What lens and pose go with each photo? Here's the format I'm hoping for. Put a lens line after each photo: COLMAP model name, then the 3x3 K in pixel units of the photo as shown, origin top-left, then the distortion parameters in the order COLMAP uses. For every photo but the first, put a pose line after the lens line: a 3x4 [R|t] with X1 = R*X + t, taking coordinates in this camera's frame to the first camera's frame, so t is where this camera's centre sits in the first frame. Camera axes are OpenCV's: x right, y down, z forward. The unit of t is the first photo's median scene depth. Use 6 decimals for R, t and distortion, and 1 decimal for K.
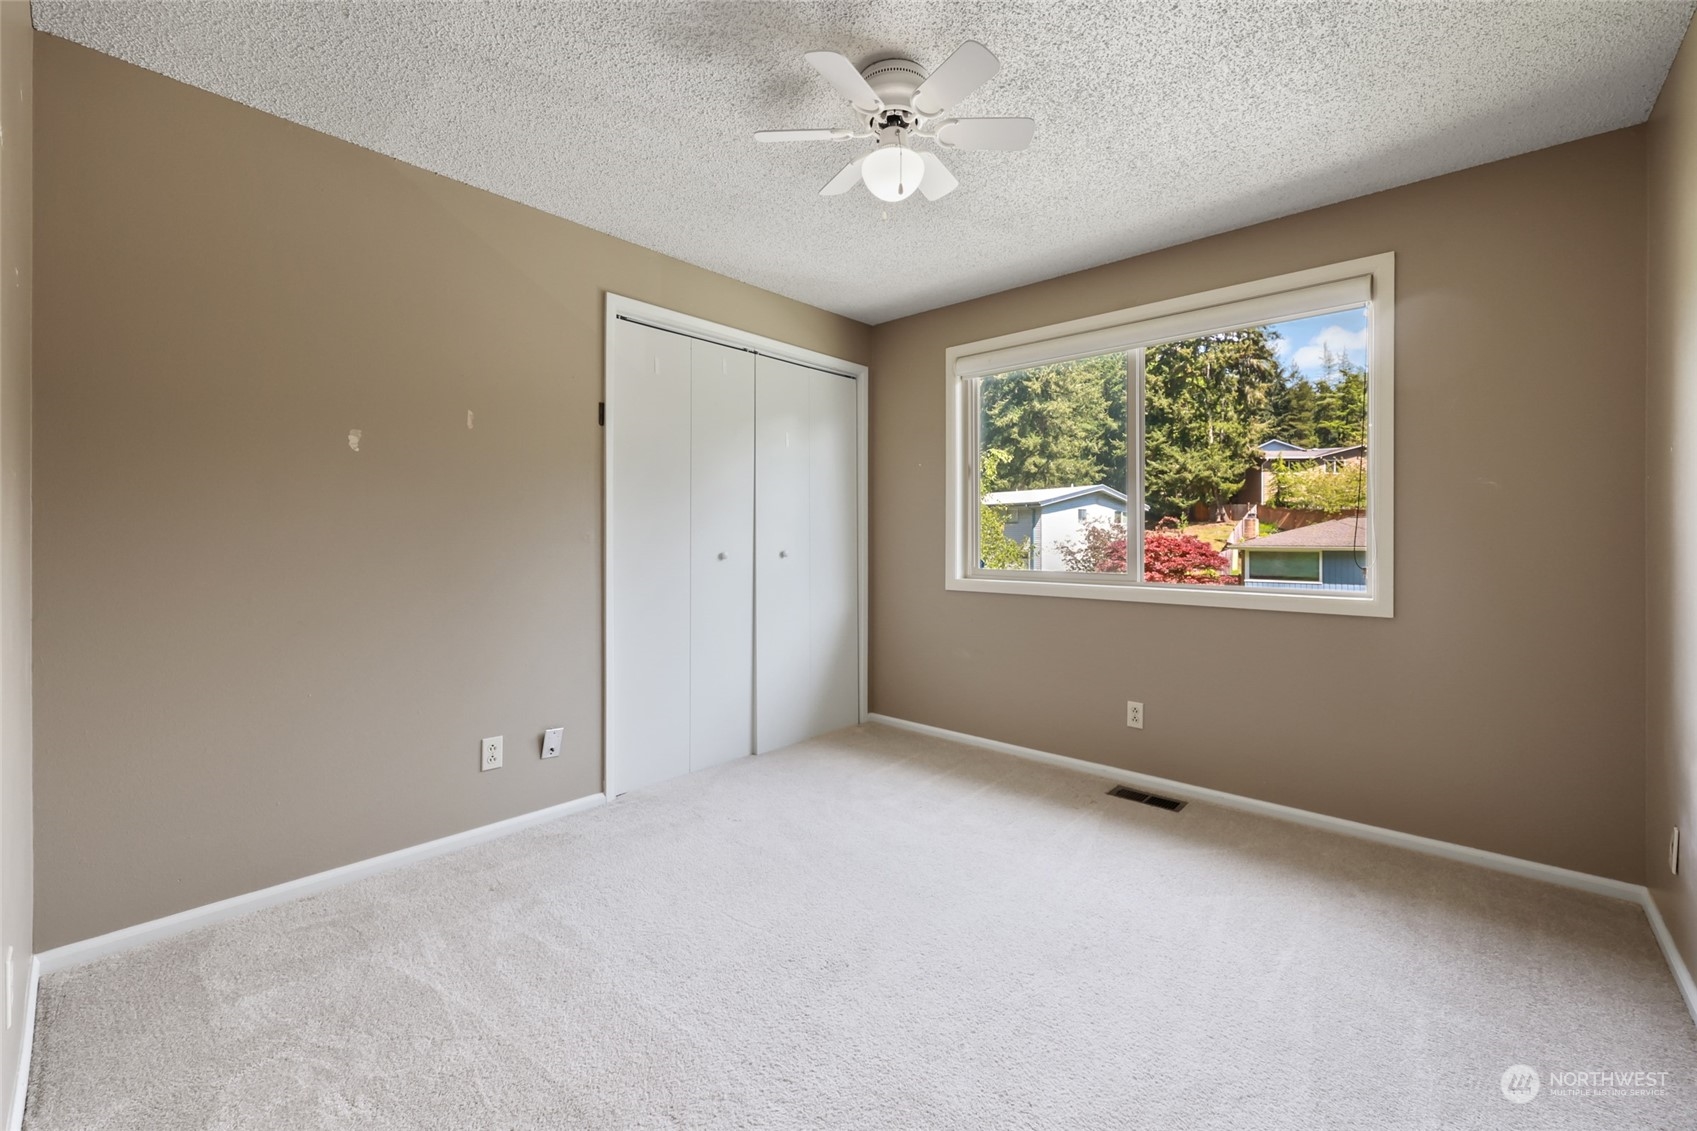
lens RADIAL K [[698.8, 0, 842.5], [0, 698.8, 537.5], [0, 0, 1]] dist [0.001178, 0.000137]
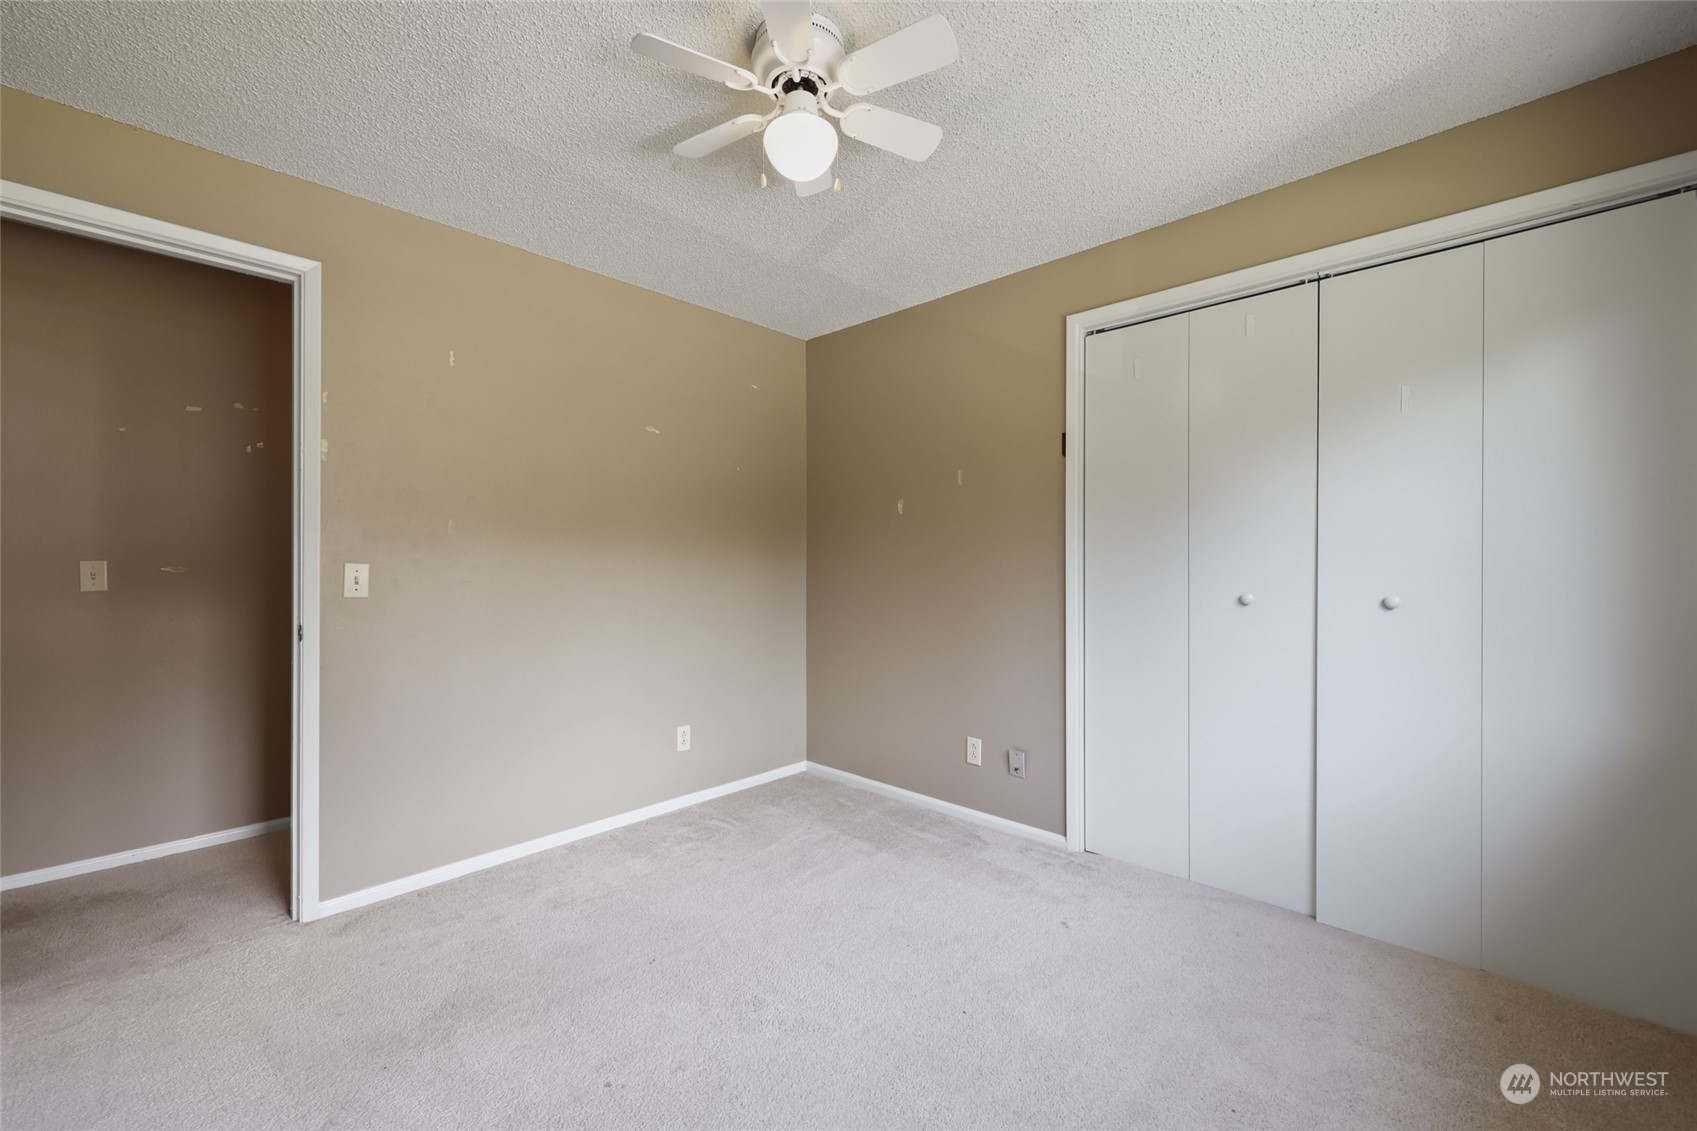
lens RADIAL K [[687.7, 0, 853.5], [0, 687.7, 562.4], [0, 0, 1]] dist [-0.000021, -0.000015]
pose [[-0.018388, -0.003584, -0.999824, 0.630316], [0.000113, 0.999994, -0.003586, -0.011310], [0.999831, -0.000178, -0.018388, 0.746908]]
